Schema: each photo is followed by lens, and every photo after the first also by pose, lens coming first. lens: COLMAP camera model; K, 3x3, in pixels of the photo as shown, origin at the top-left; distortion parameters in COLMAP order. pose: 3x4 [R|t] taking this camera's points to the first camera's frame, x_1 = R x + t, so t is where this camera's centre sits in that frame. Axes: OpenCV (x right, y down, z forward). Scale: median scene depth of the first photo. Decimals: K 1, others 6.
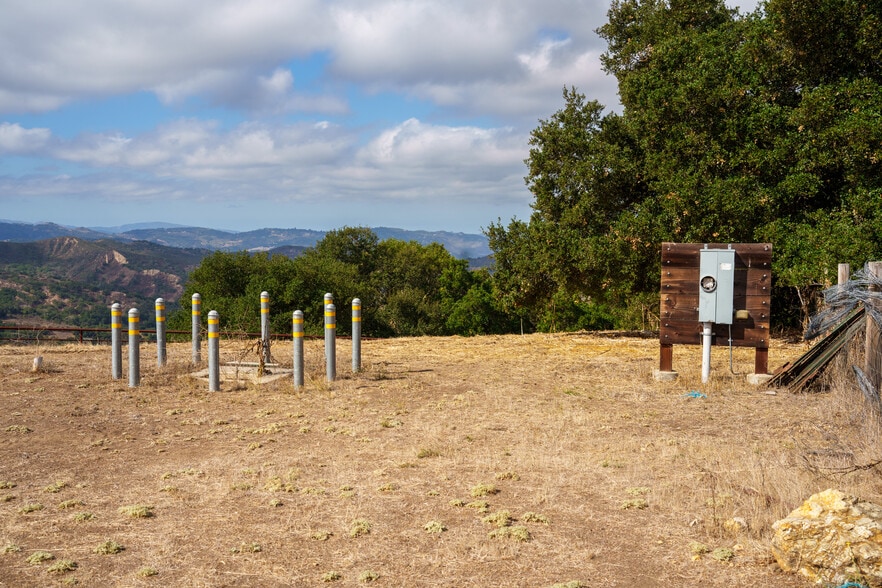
lens RADIAL K [[891.8, 0, 446.0], [0, 891.8, 296.4], [0, 0, 1]] dist [-0.006015, 0.046880]
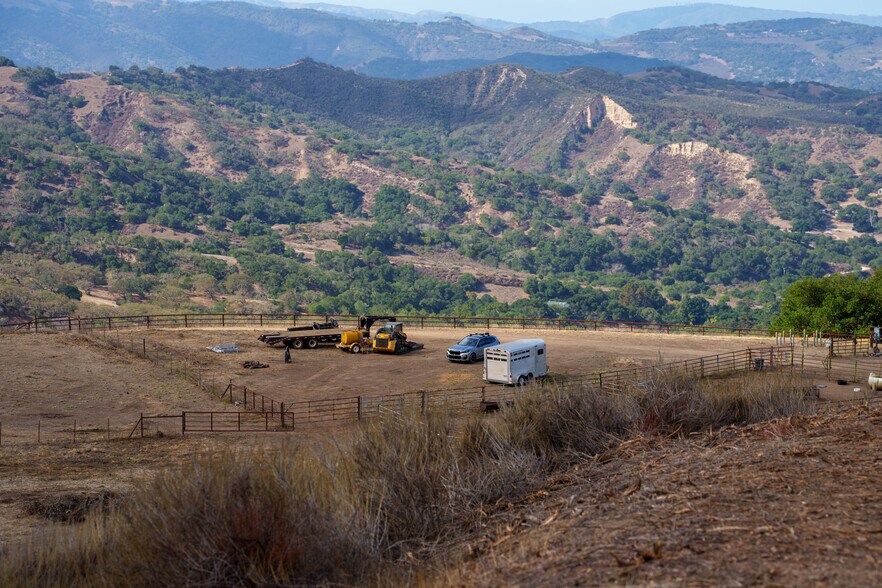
lens RADIAL K [[2332.8, 0, 441.0], [0, 2332.8, 294.0], [0, 0, 1]] dist [0.841776, 1.411409]
pose [[0.912998, 0.032895, -0.406635, 0.027335], [-0.016853, 0.998934, 0.042972, -0.006029], [0.407615, -0.032380, 0.912580, -0.097836]]
